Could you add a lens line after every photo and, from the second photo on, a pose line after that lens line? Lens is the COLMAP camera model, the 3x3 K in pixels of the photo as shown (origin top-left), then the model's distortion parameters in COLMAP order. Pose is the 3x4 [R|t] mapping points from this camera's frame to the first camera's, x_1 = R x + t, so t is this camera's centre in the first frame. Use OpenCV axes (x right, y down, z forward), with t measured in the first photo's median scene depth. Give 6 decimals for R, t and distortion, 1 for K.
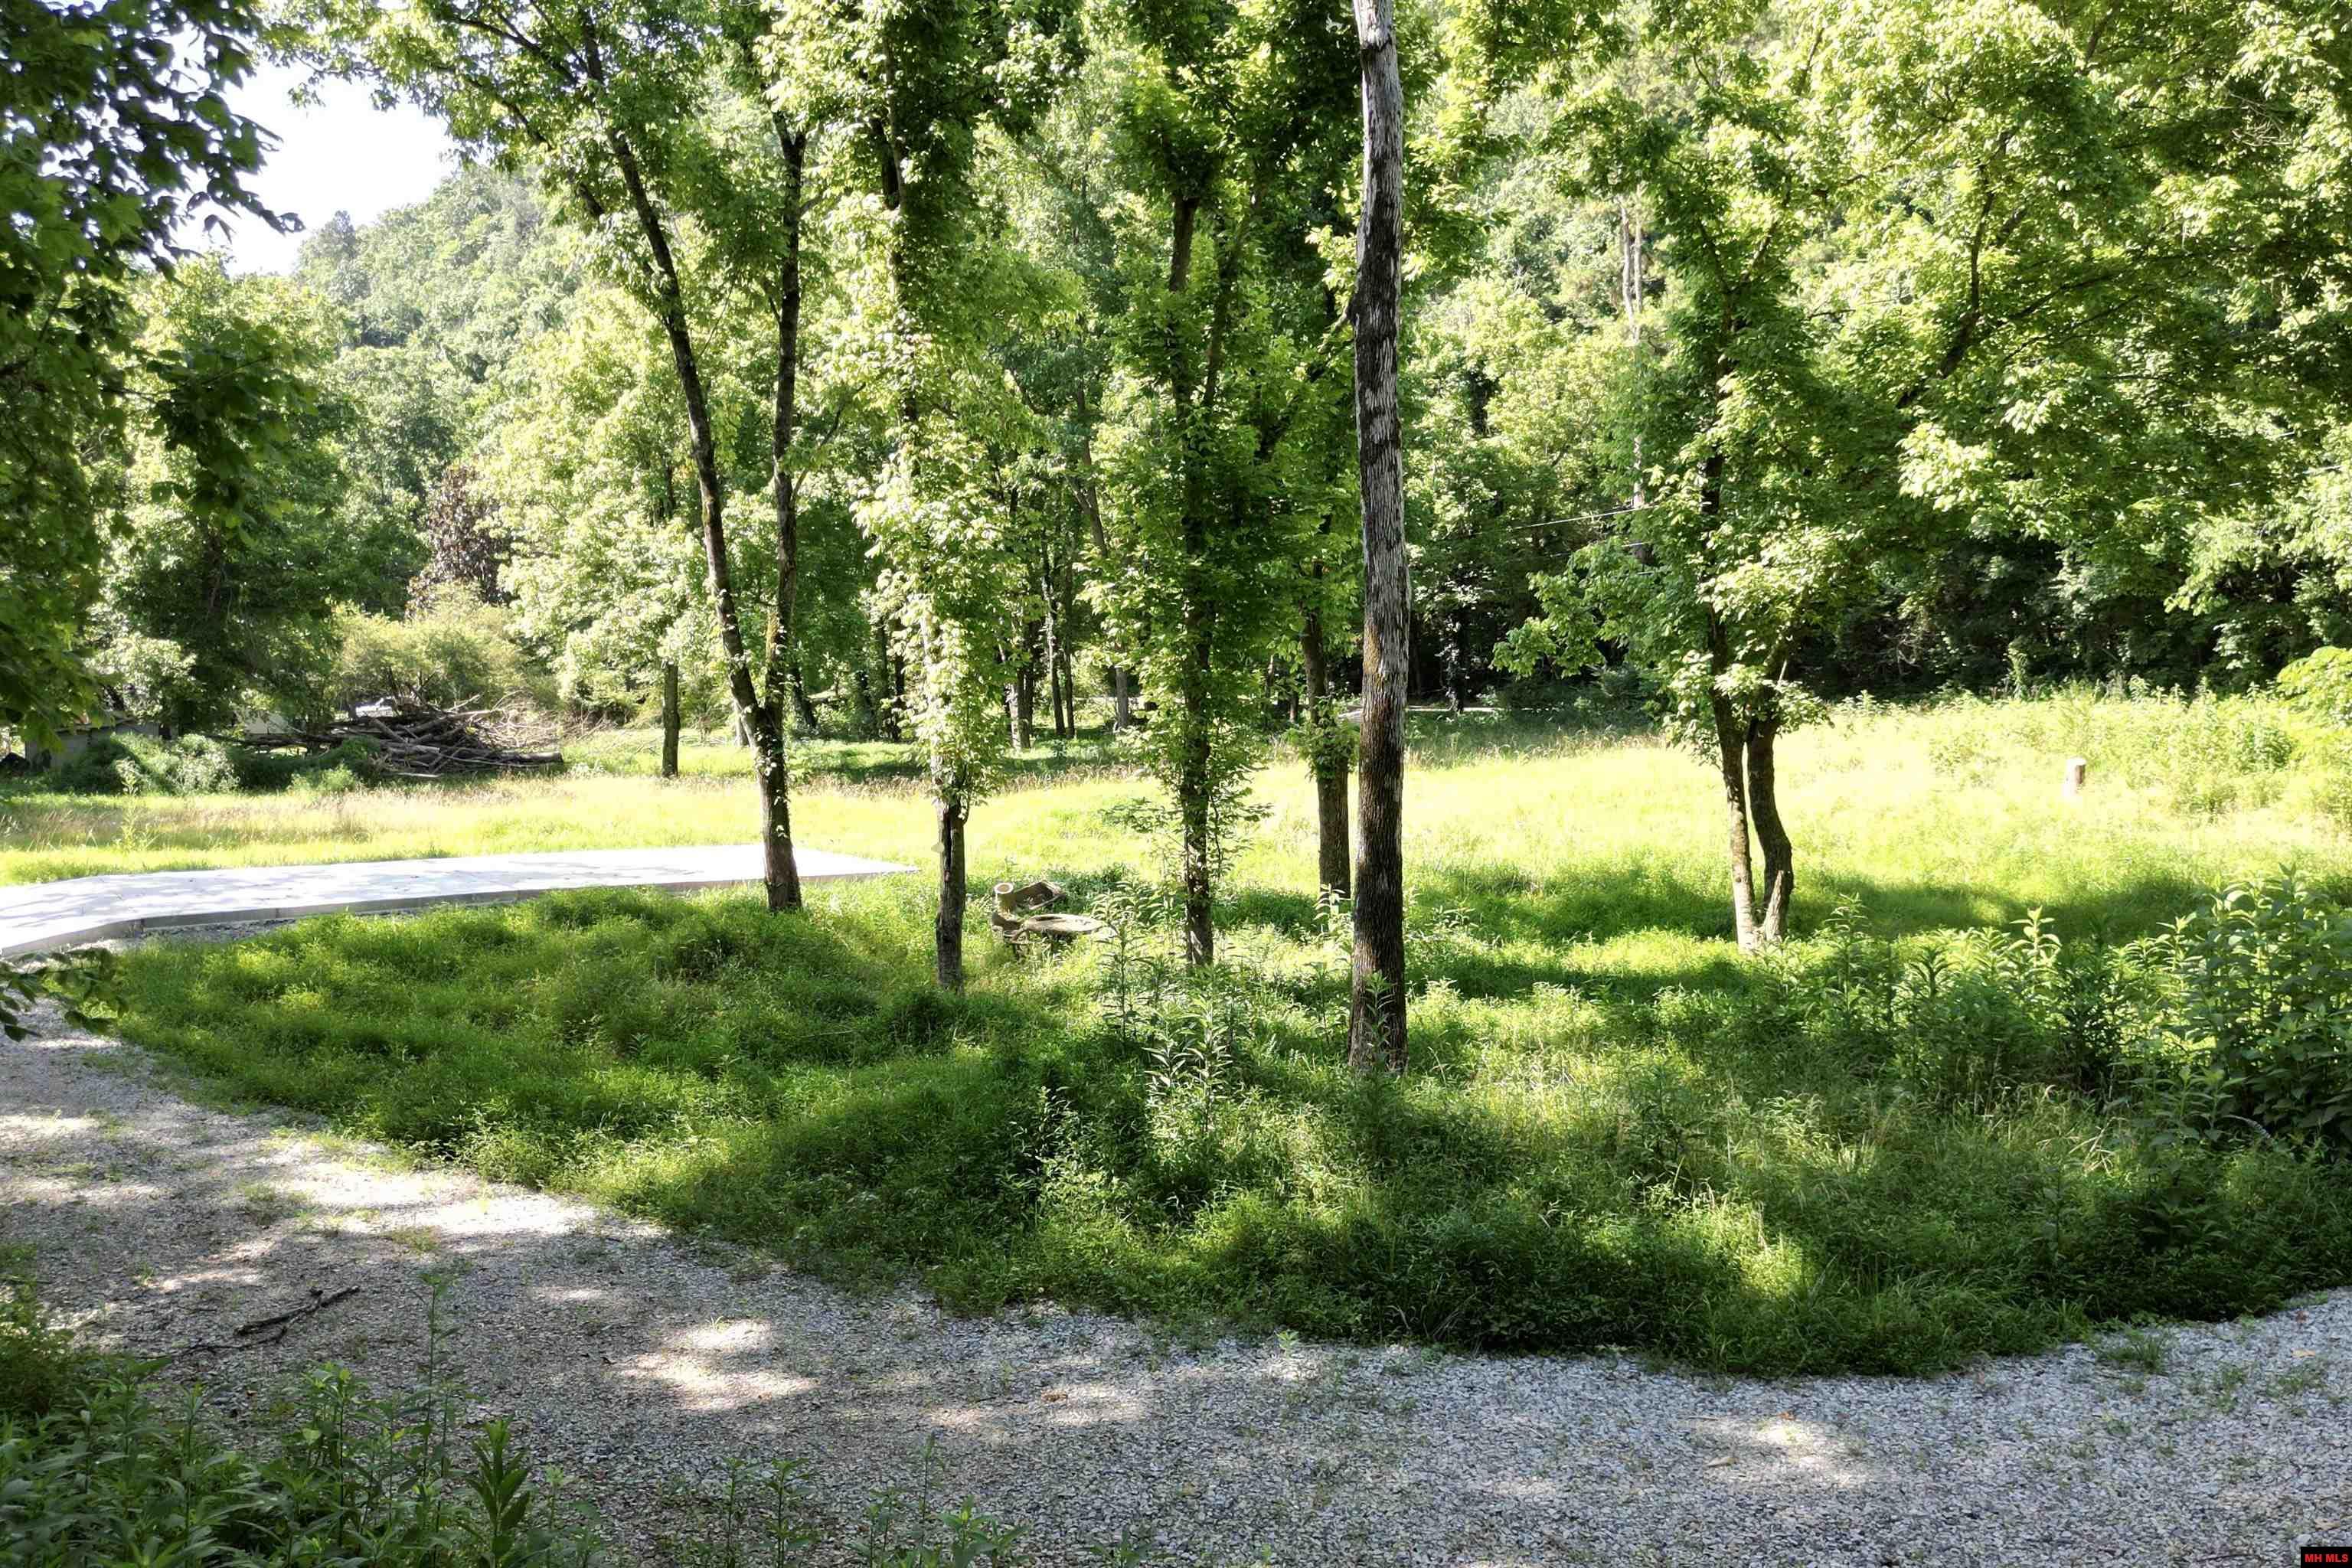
lens RADIAL K [[1696.5, 0, 1174.9], [0, 1696.5, 775.2], [0, 0, 1]] dist [-0.001750, -0.006381]
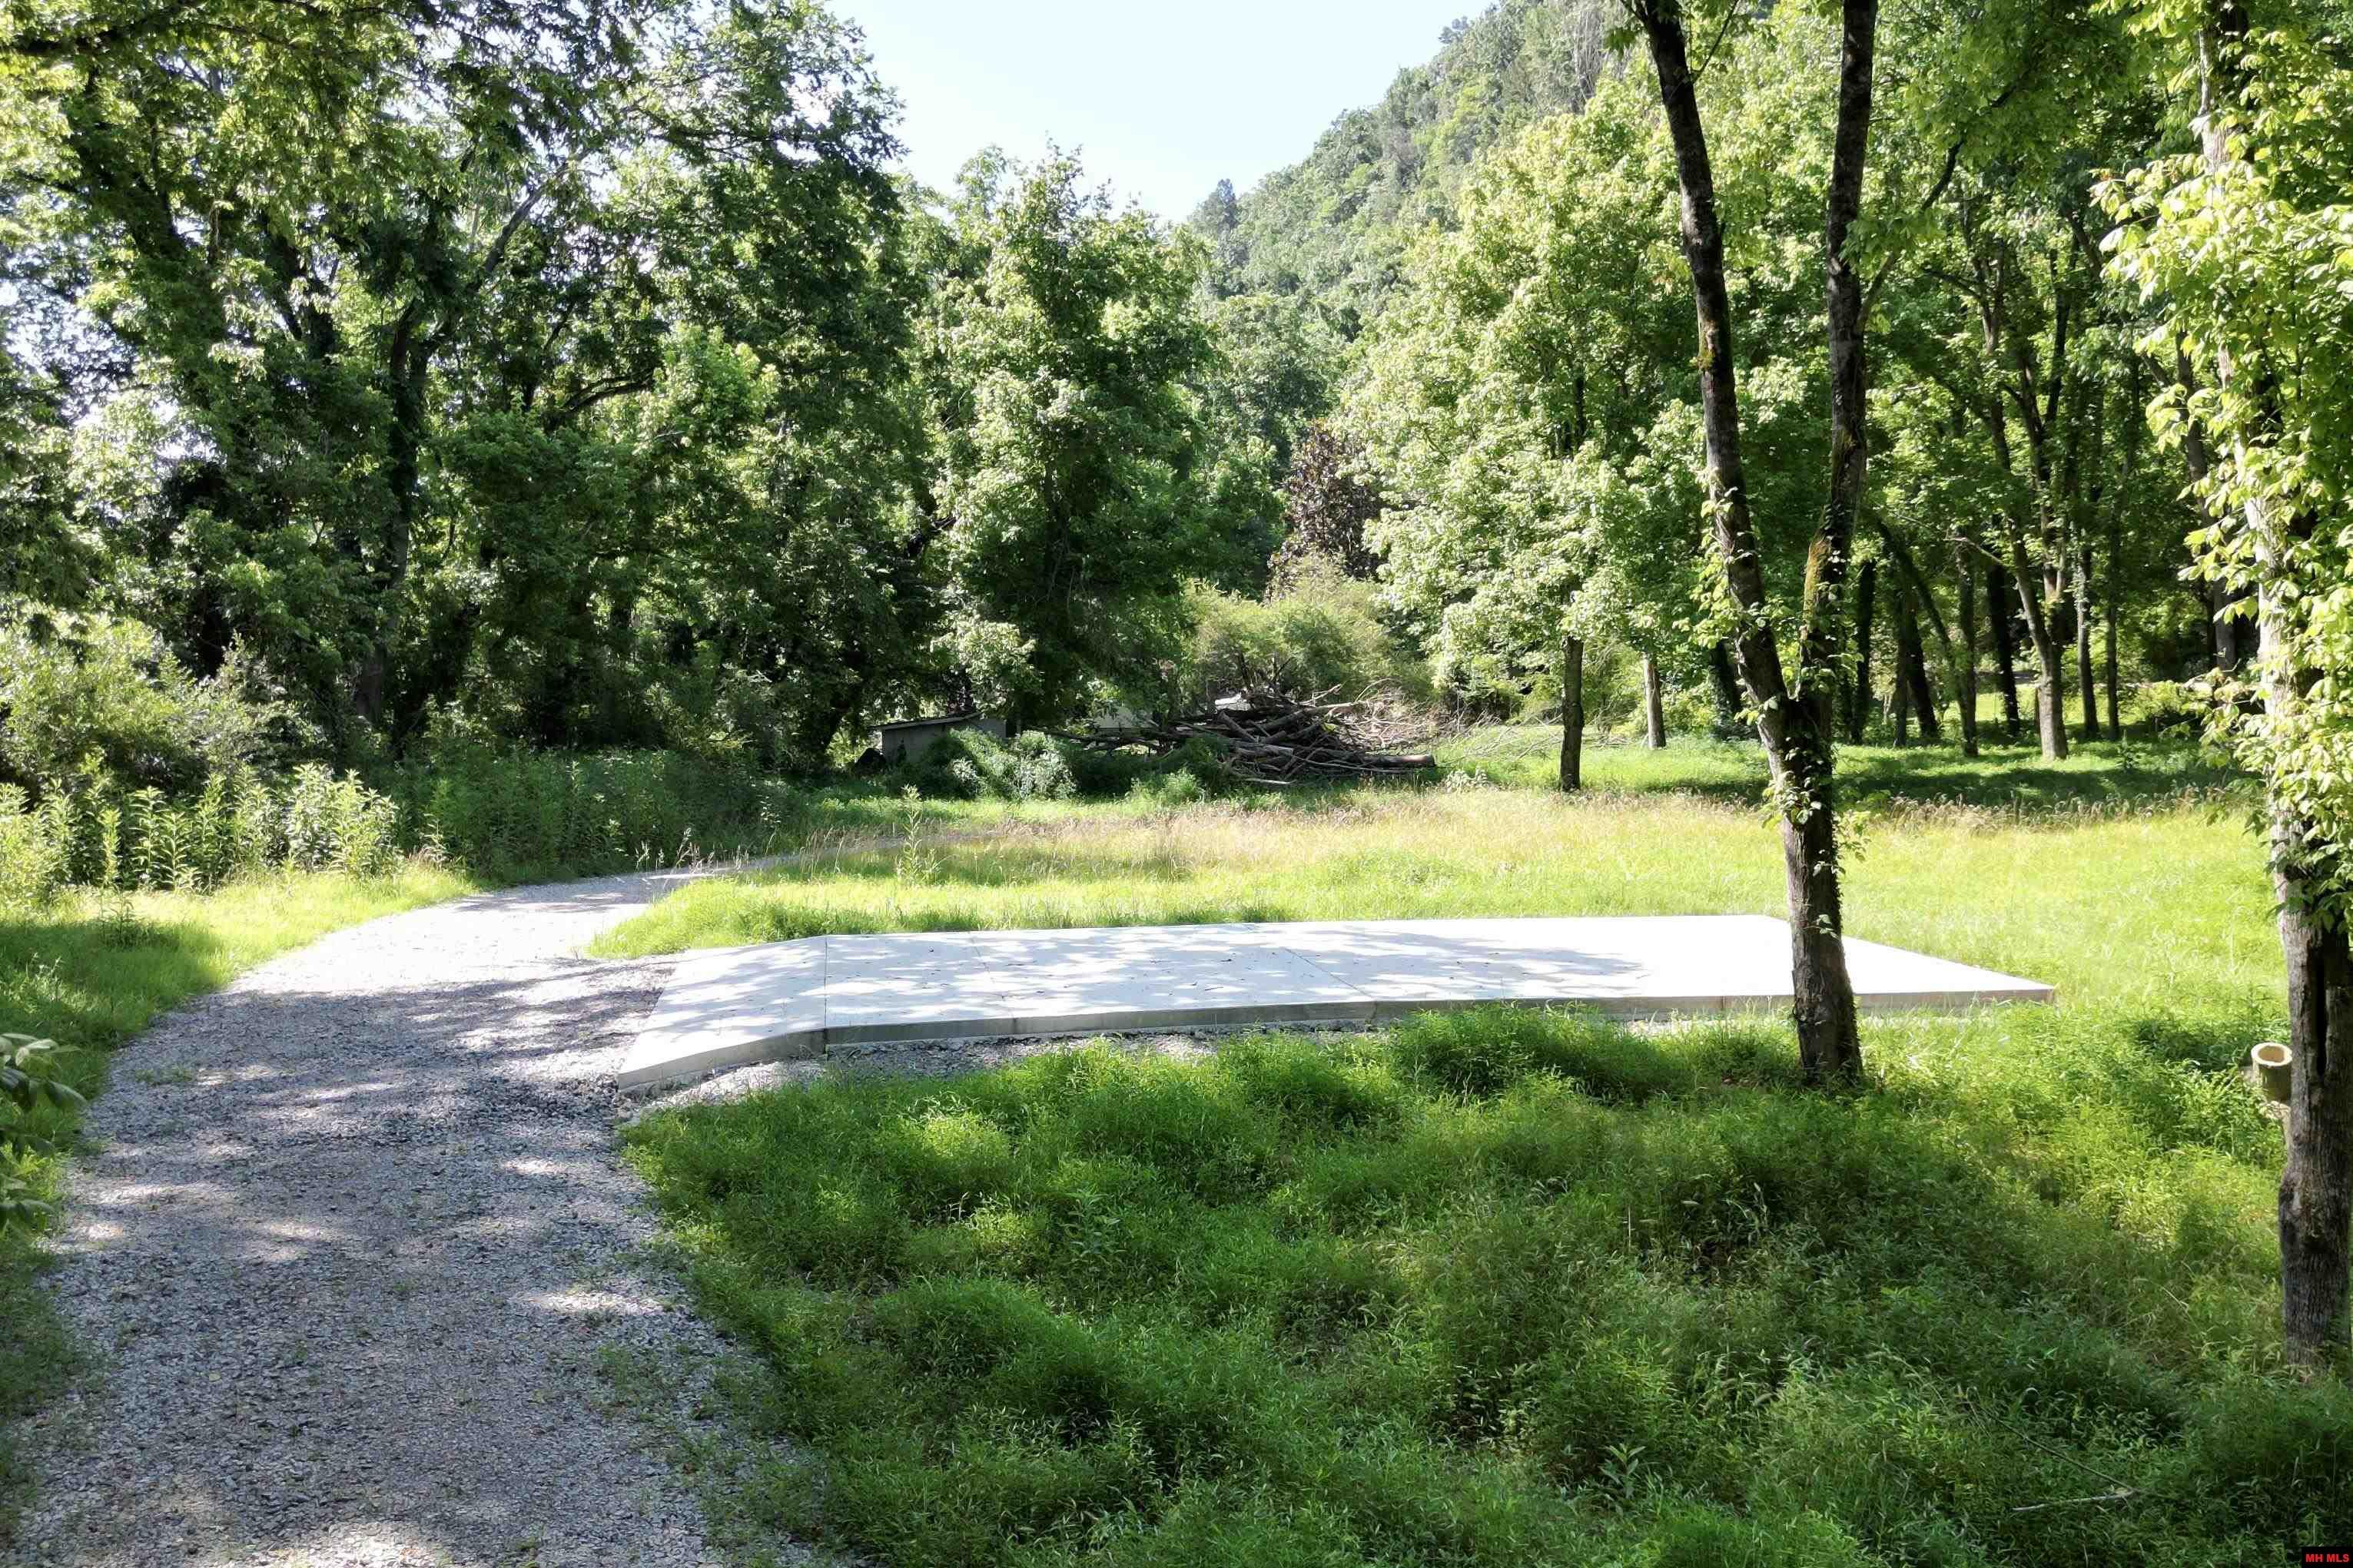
lens RADIAL K [[1642.0, 0, 1176.5], [0, 1642.0, 784.0], [0, 0, 1]] dist [0.084712, -0.000052]
pose [[0.878626, 0.022824, -0.476965, -0.102511], [-0.016817, 0.999716, 0.016860, -0.011550], [0.477214, -0.006793, 0.878761, 0.272161]]
